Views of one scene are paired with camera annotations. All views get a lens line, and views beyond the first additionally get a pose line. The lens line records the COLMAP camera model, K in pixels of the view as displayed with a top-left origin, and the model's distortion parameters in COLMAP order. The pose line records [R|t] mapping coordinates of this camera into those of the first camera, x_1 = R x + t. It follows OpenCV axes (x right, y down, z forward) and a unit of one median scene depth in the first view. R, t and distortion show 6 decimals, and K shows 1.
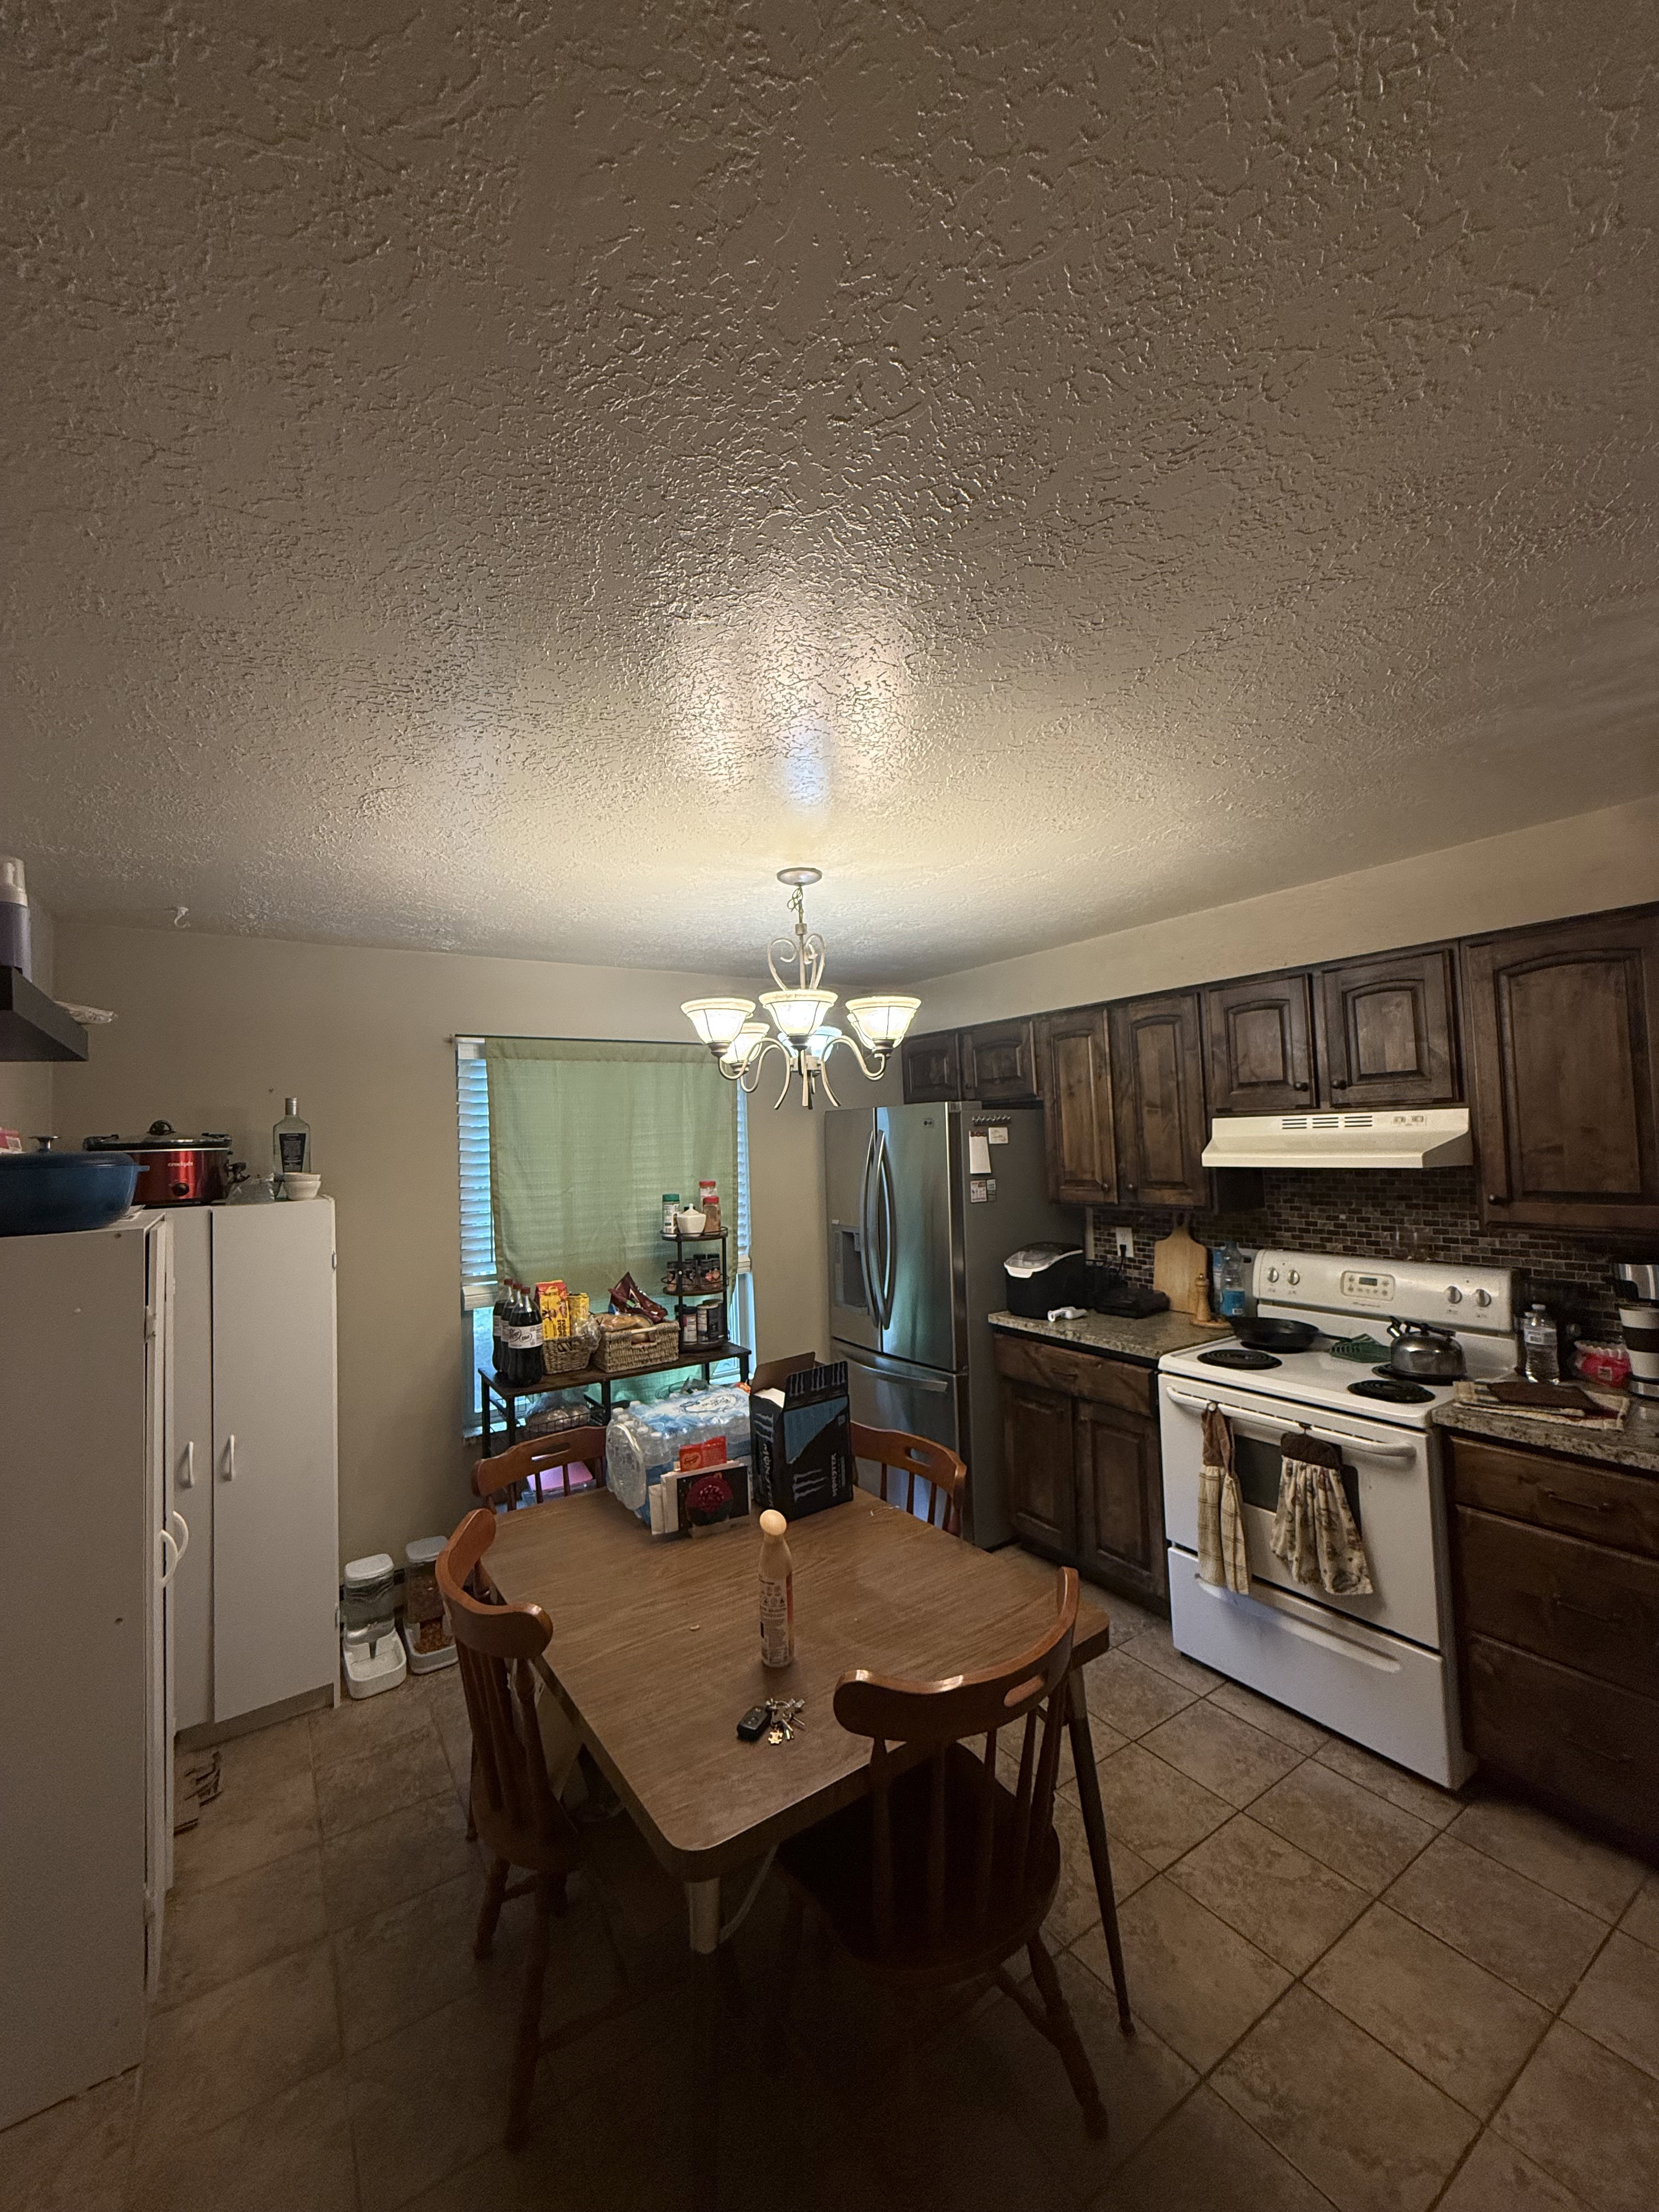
lens RADIAL K [[875.7, 0, 828.5], [0, 875.7, 1099.6], [0, 0, 1]] dist [-0.010221, -0.000121]
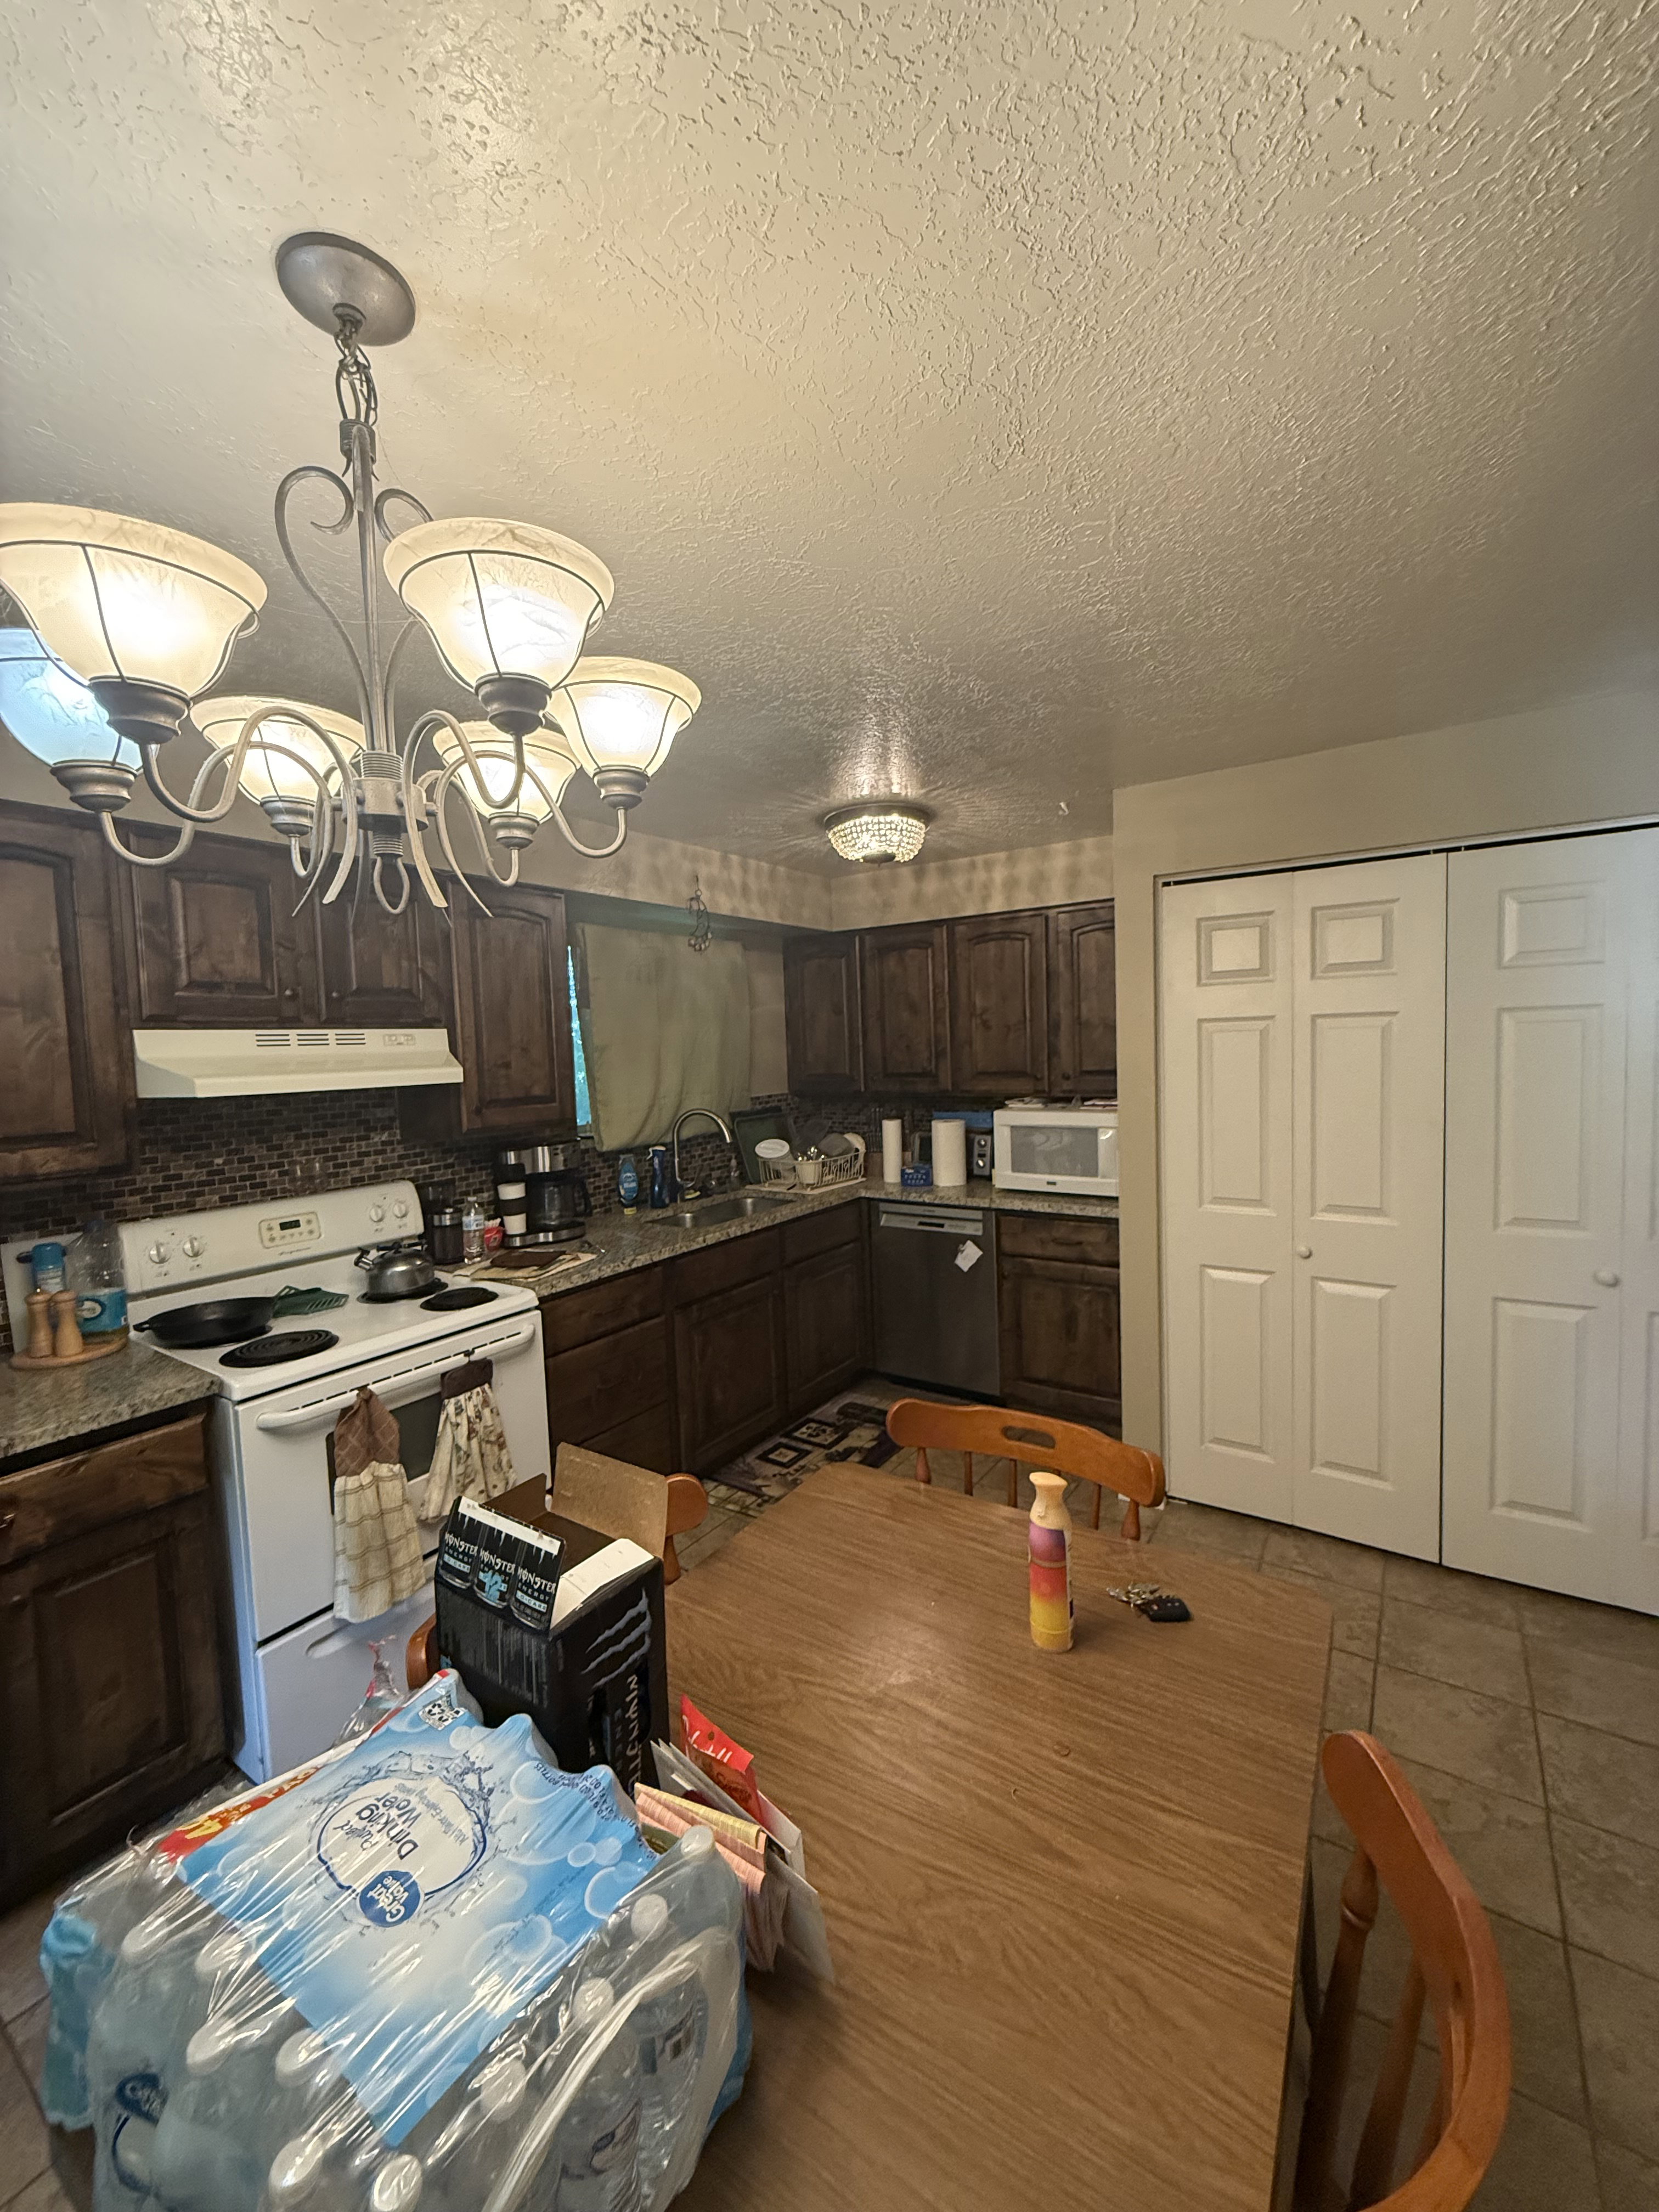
lens RADIAL K [[875.7, 0, 836.7], [0, 875.7, 1097.5], [0, 0, 1]] dist [-0.010221, -0.000121]
pose [[-0.378540, -0.008145, 0.925549, -0.415544], [0.004743, 0.999931, 0.010740, 0.076809], [-0.925573, 0.008455, -0.378476, 0.855416]]
